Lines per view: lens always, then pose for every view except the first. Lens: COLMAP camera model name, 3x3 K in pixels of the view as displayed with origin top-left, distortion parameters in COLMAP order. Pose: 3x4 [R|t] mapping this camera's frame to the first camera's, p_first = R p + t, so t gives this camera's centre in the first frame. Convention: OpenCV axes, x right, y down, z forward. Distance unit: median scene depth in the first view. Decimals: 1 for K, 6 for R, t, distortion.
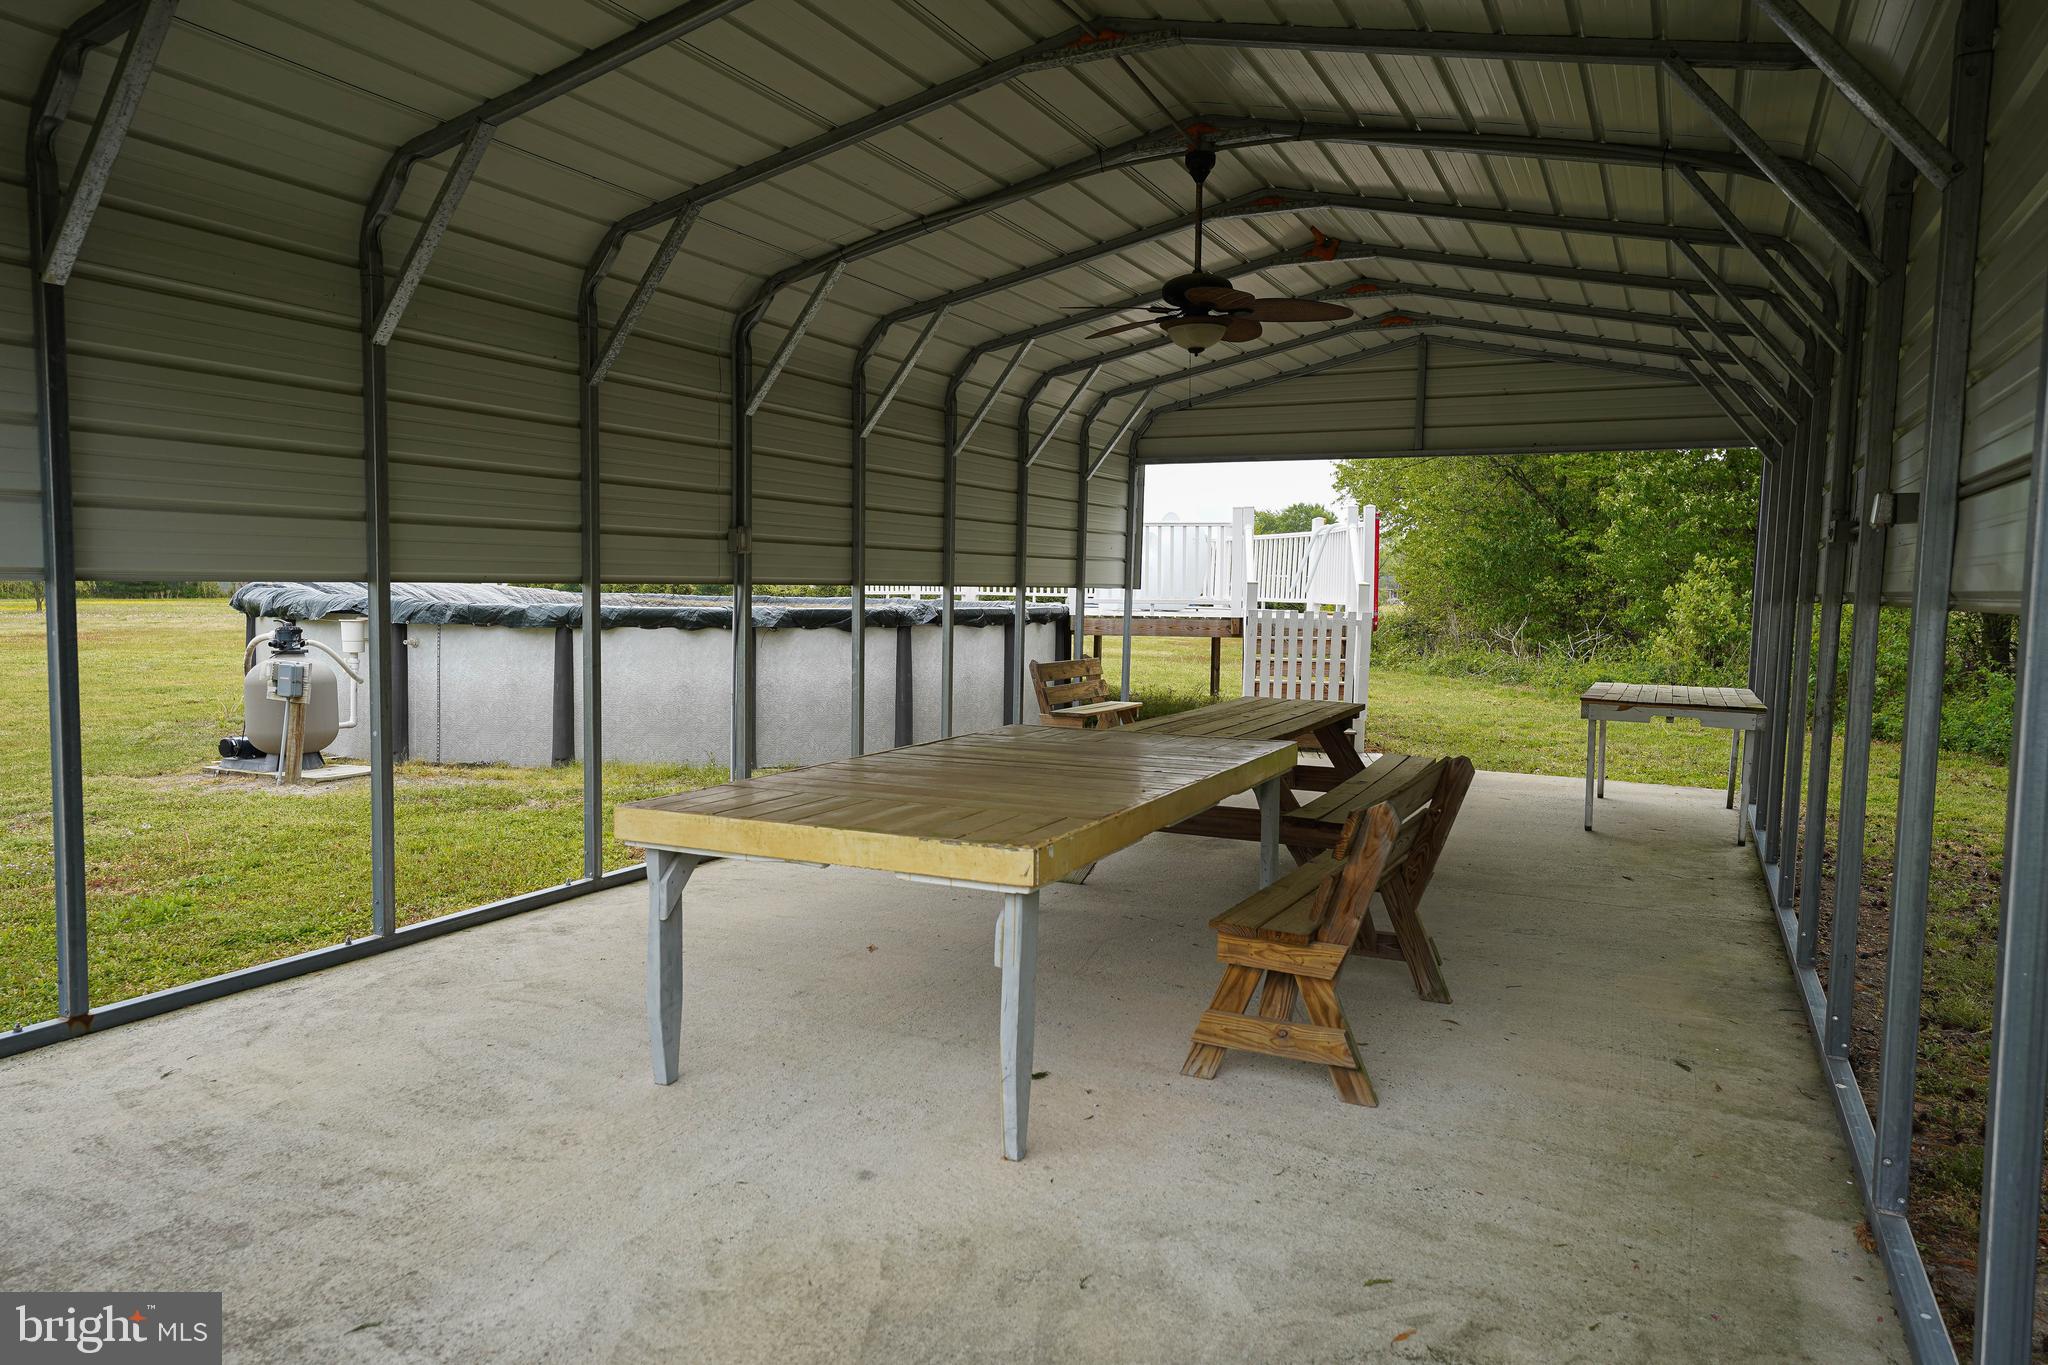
lens RADIAL K [[1334.0, 0, 1017.0], [0, 1334.0, 683.7], [0, 0, 1]] dist [0.027685, -0.000288]
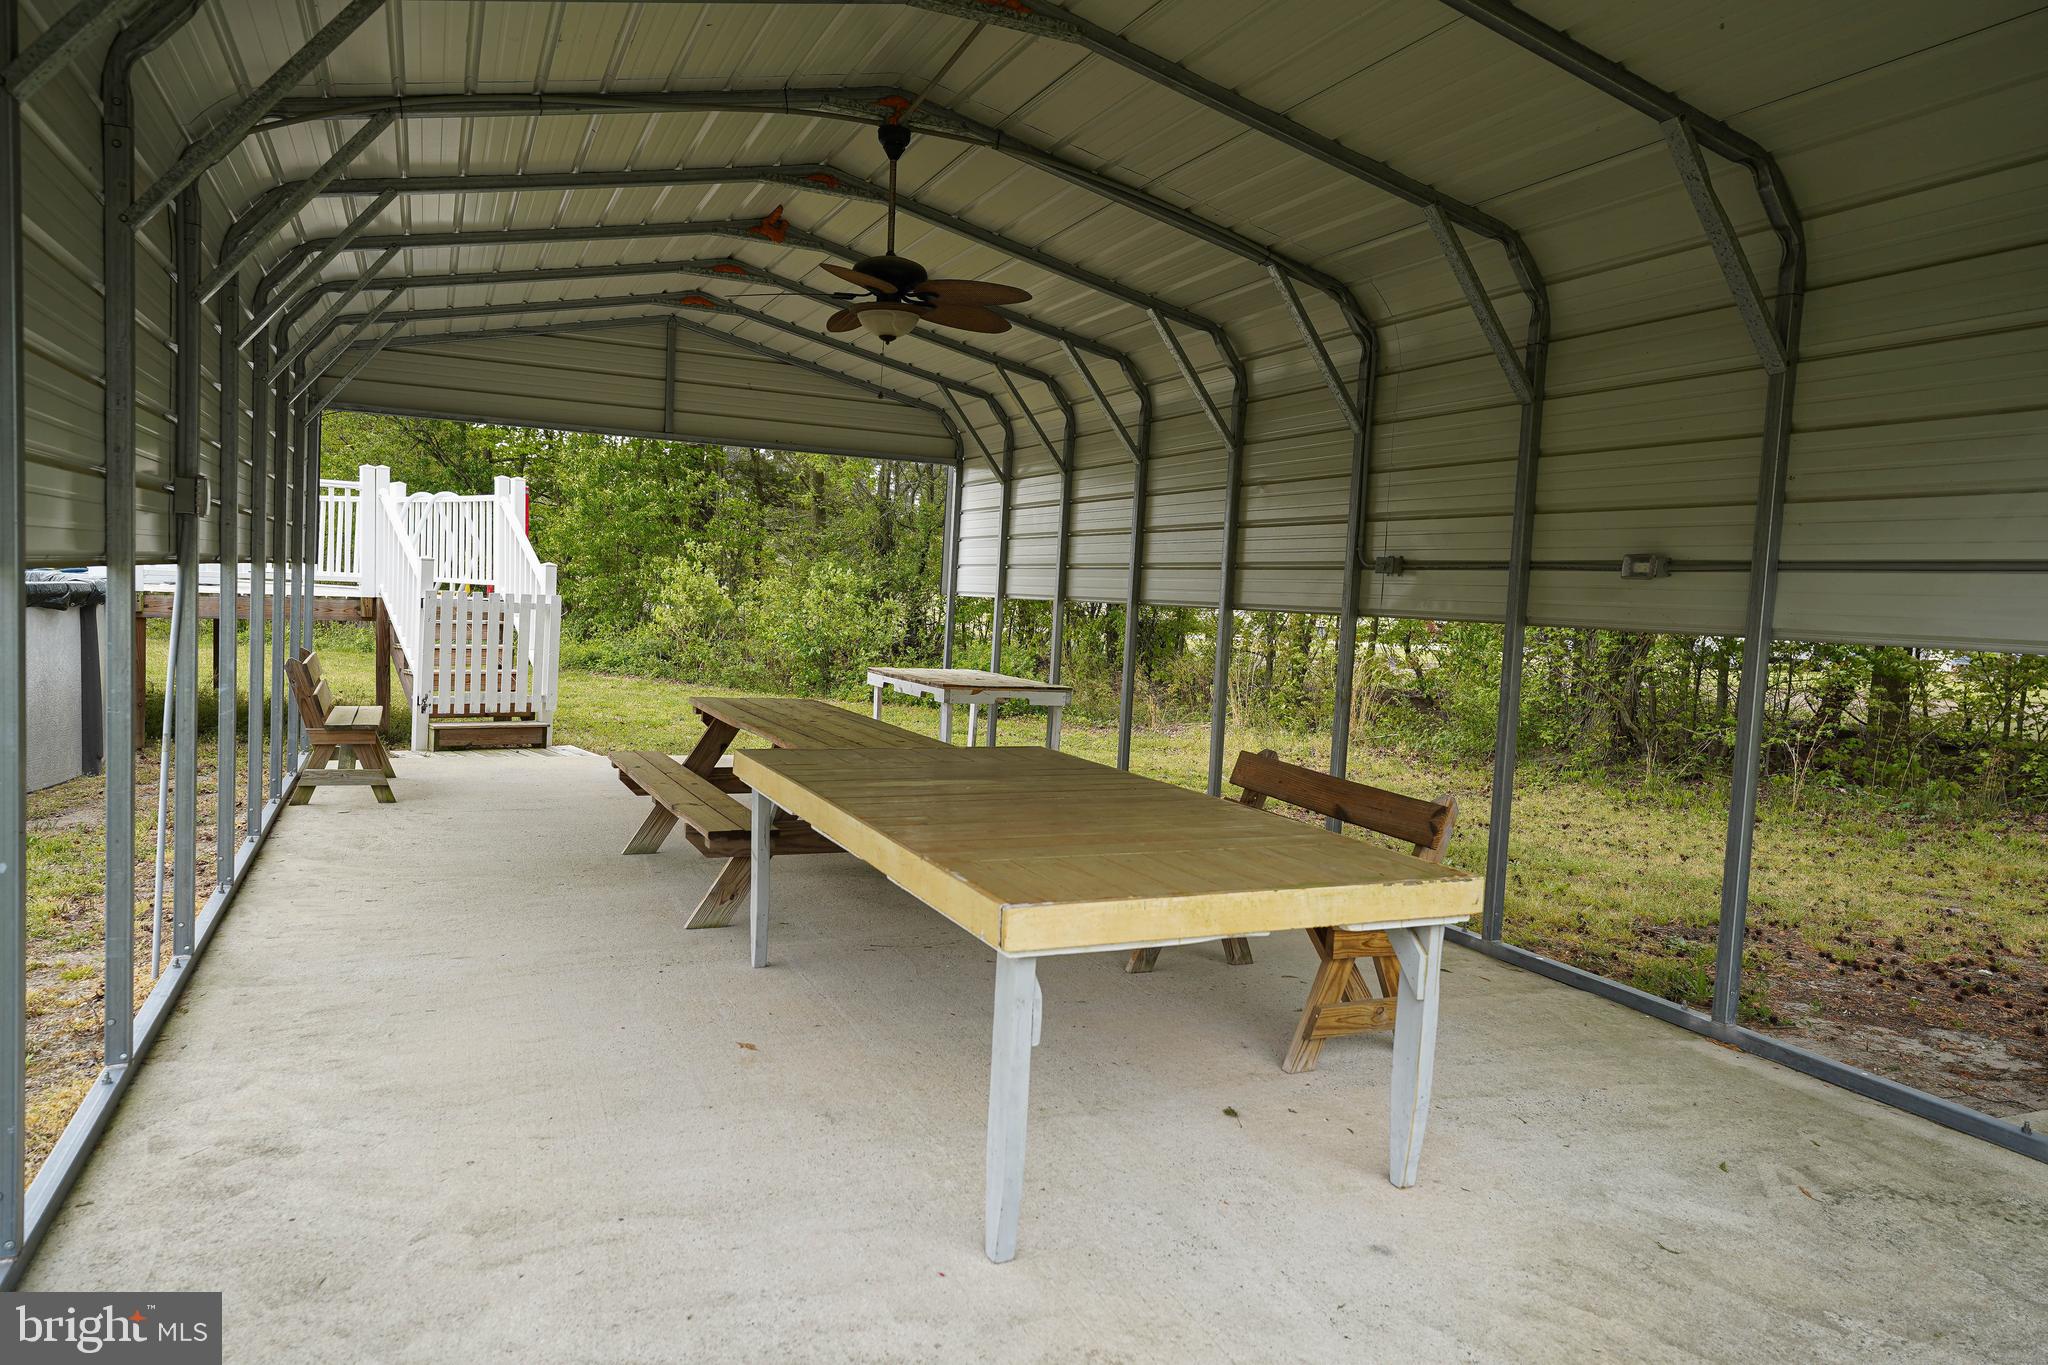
lens RADIAL K [[1334.0, 0, 1018.7], [0, 1334.0, 683.1], [0, 0, 1]] dist [0.027685, -0.000288]
pose [[0.636844, -0.037545, 0.770078, -0.884254], [0.018734, 0.999272, 0.033226, -0.059339], [-0.770765, -0.006733, 0.637084, 0.537266]]
